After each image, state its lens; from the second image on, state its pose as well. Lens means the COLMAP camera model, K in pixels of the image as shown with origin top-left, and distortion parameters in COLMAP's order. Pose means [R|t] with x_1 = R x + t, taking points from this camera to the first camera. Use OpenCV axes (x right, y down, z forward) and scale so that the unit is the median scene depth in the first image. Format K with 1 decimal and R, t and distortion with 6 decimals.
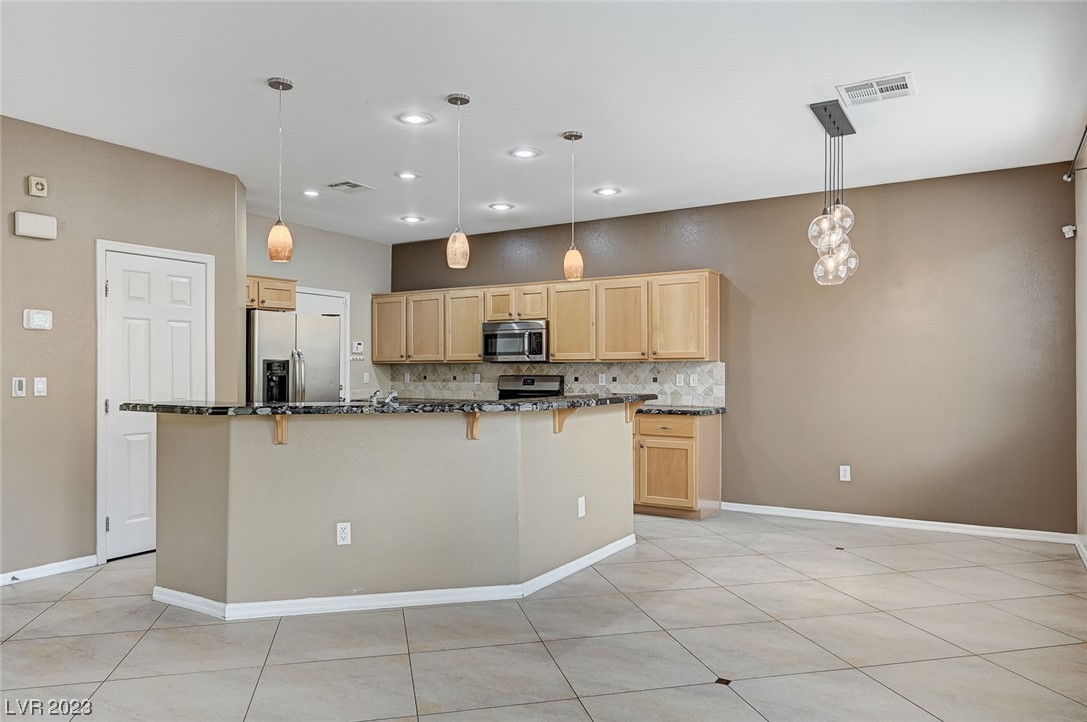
lens RADIAL K [[721.3, 0, 549.8], [0, 721.3, 373.4], [0, 0, 1]] dist [0.001593, 0.002250]
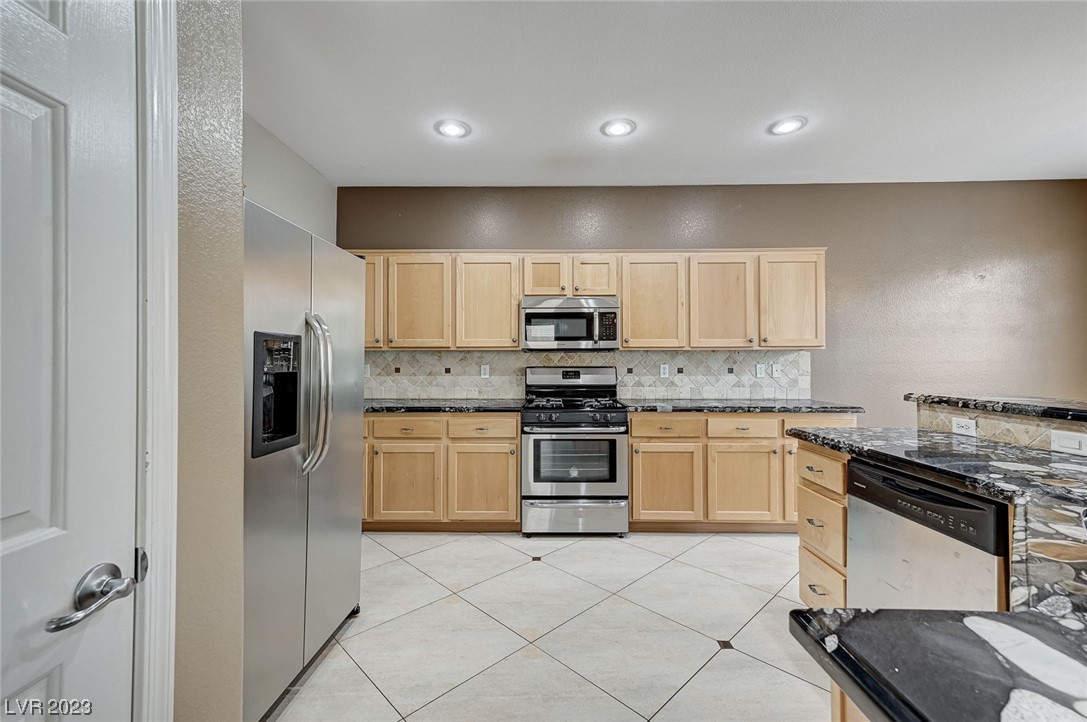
lens RADIAL K [[460.4, 0, 549.1], [0, 460.4, 359.8], [0, 0, 1]] dist [0.017356, -0.000007]
pose [[0.861081, 0.000233, 0.508468, -0.345002], [0.002944, 0.999981, -0.005445, -0.002432], [-0.508459, 0.006185, 0.861064, 0.625636]]
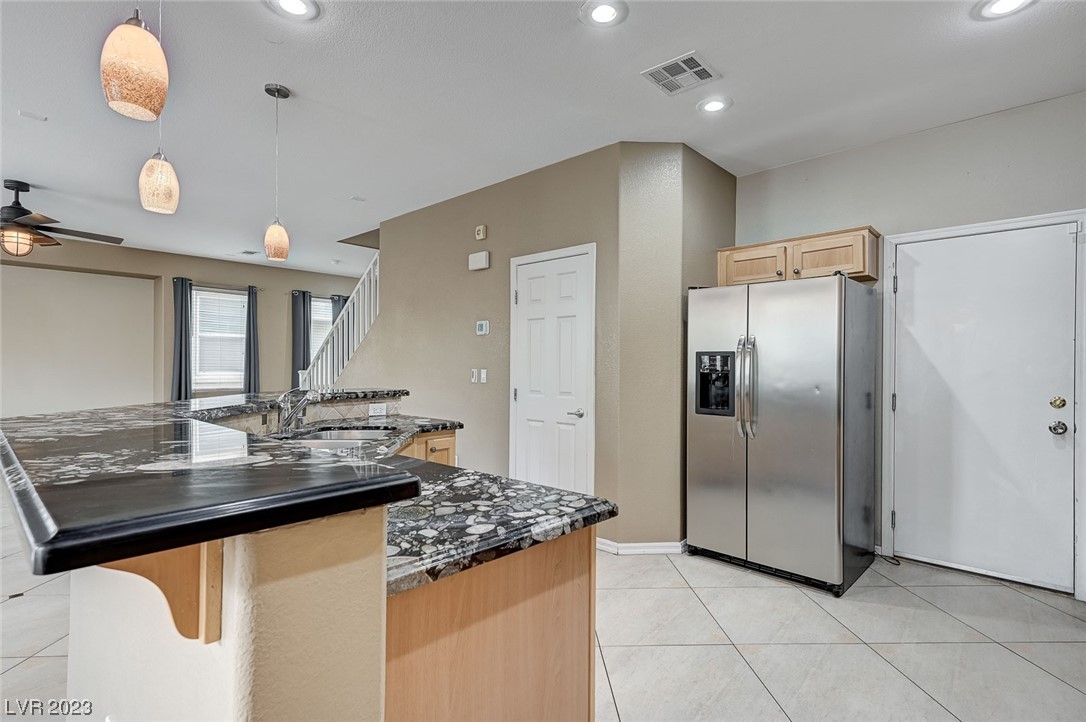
lens RADIAL K [[531.5, 0, 543.0], [0, 531.5, 361.0], [0, 0, 1]] dist [0.013243, -0.000165]
pose [[-0.197572, -0.010202, -0.980235, 0.172688], [-0.012295, 0.999893, -0.007928, -0.002395], [0.980211, 0.010486, -0.197677, 0.843799]]
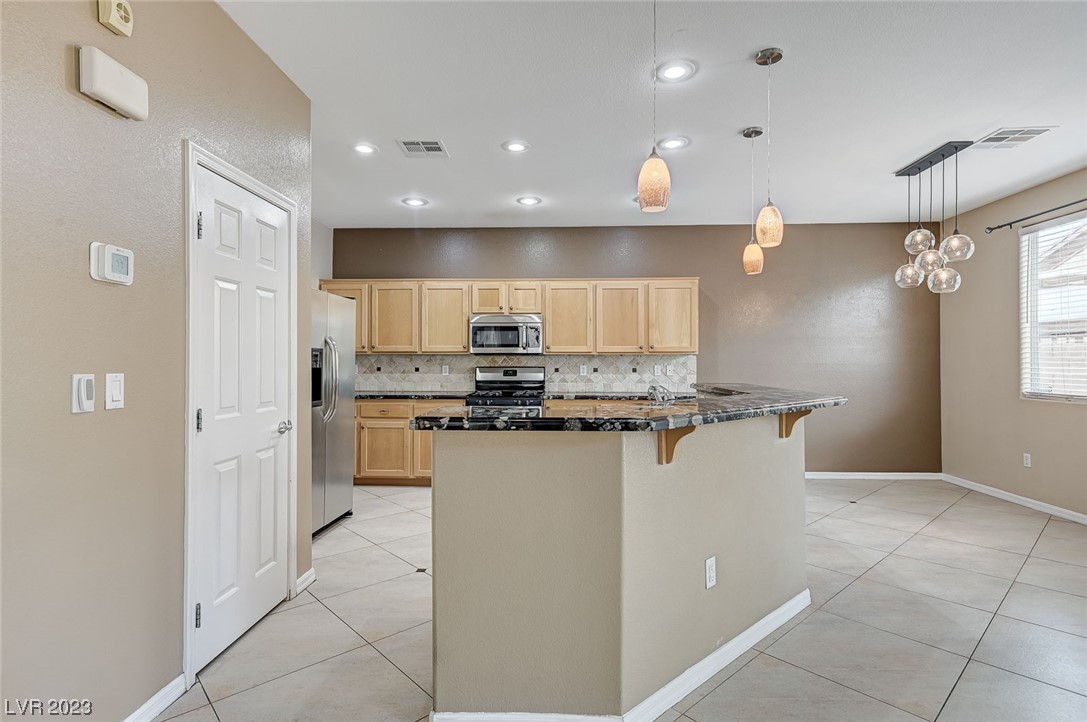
lens RADIAL K [[532.0, 0, 543.5], [0, 532.0, 361.0], [0, 0, 1]] dist [0.013243, -0.000165]
pose [[0.877109, 0.002616, 0.480284, -0.397449], [0.000663, 0.999978, -0.006657, -0.000533], [-0.480290, 0.006157, 0.877088, 0.322752]]
